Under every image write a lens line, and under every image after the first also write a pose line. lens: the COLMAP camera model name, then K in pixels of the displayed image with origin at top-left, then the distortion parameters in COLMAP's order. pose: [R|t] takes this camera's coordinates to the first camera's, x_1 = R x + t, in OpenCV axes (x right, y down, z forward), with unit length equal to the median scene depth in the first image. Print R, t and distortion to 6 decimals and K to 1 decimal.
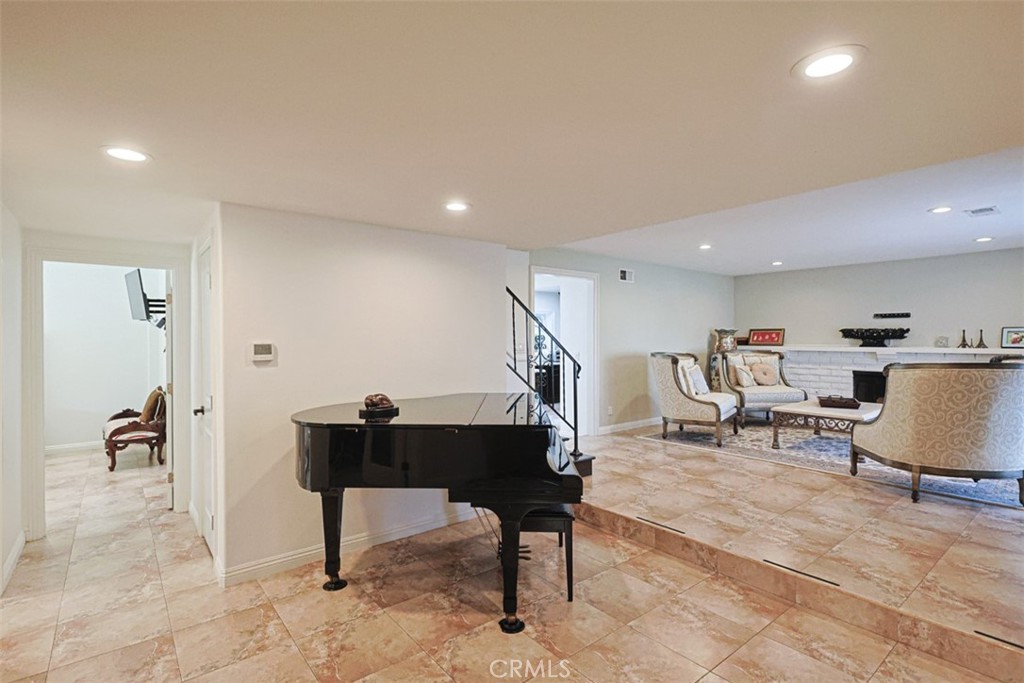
lens RADIAL K [[495.0, 0, 512.0], [0, 495.0, 341.5], [0, 0, 1]] dist [0.003923, 0.001003]
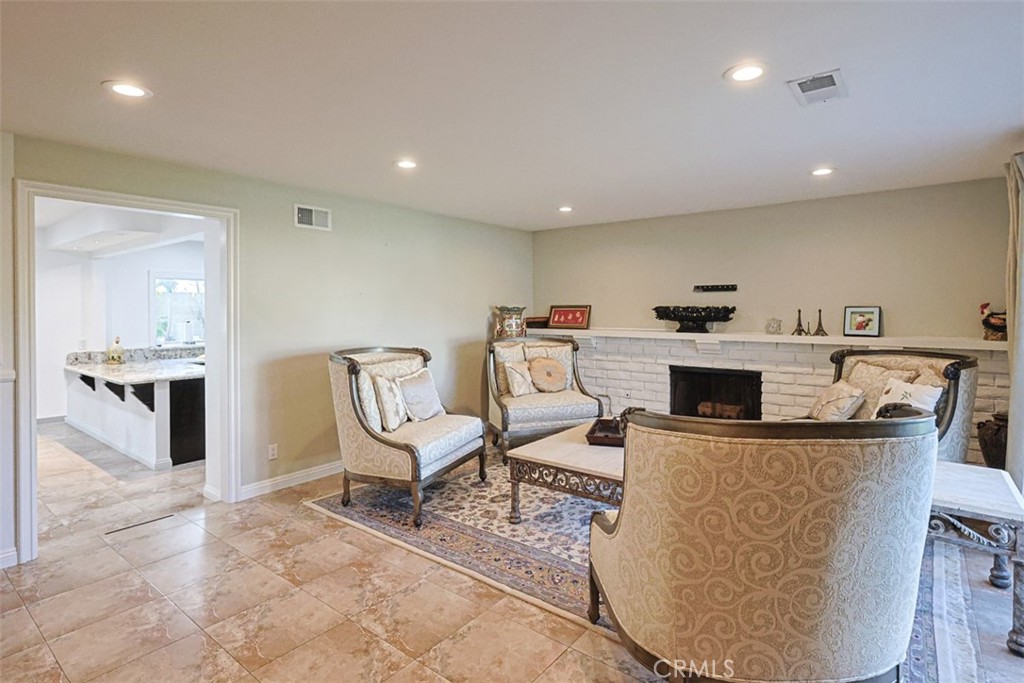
lens RADIAL K [[523.1, 0, 515.0], [0, 523.1, 312.6], [0, 0, 1]] dist [-0.001532, -0.000202]
pose [[0.975208, -0.003979, 0.221255, 0.330199], [0.003519, 0.999991, 0.002471, -0.020962], [-0.221263, -0.001631, 0.975213, 0.343582]]
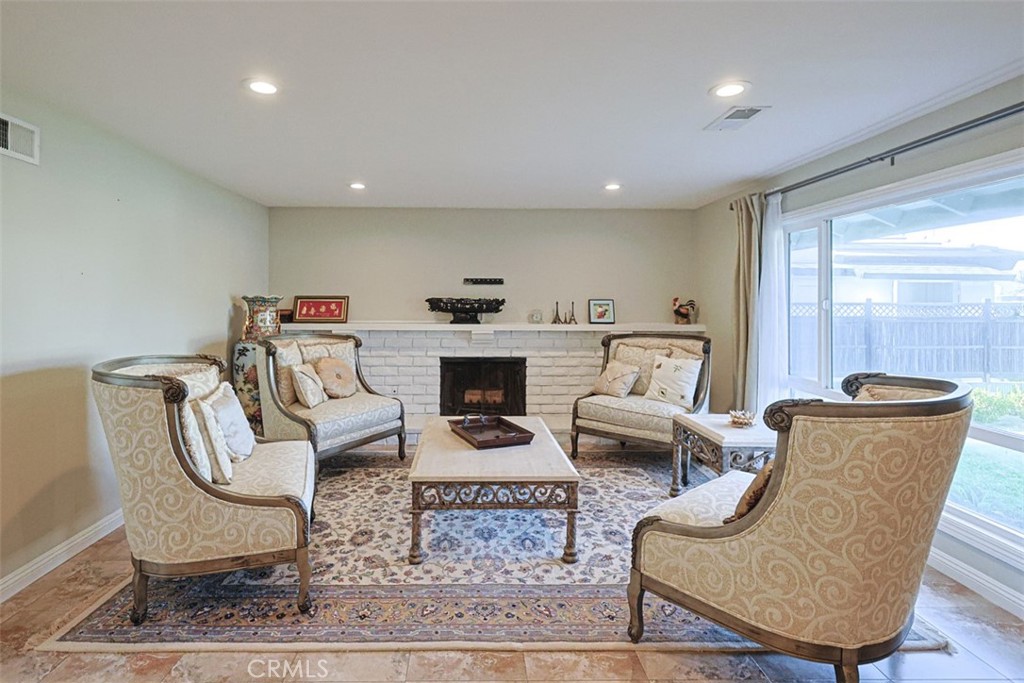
lens RADIAL K [[509.0, 0, 480.1], [0, 509.0, 298.7], [0, 0, 1]] dist [-0.002364, -0.000500]
pose [[0.620092, 0.006586, 0.784501, 0.162012], [0.000512, 0.999961, -0.008800, -0.019940], [-0.784529, 0.005858, 0.620065, 0.543025]]
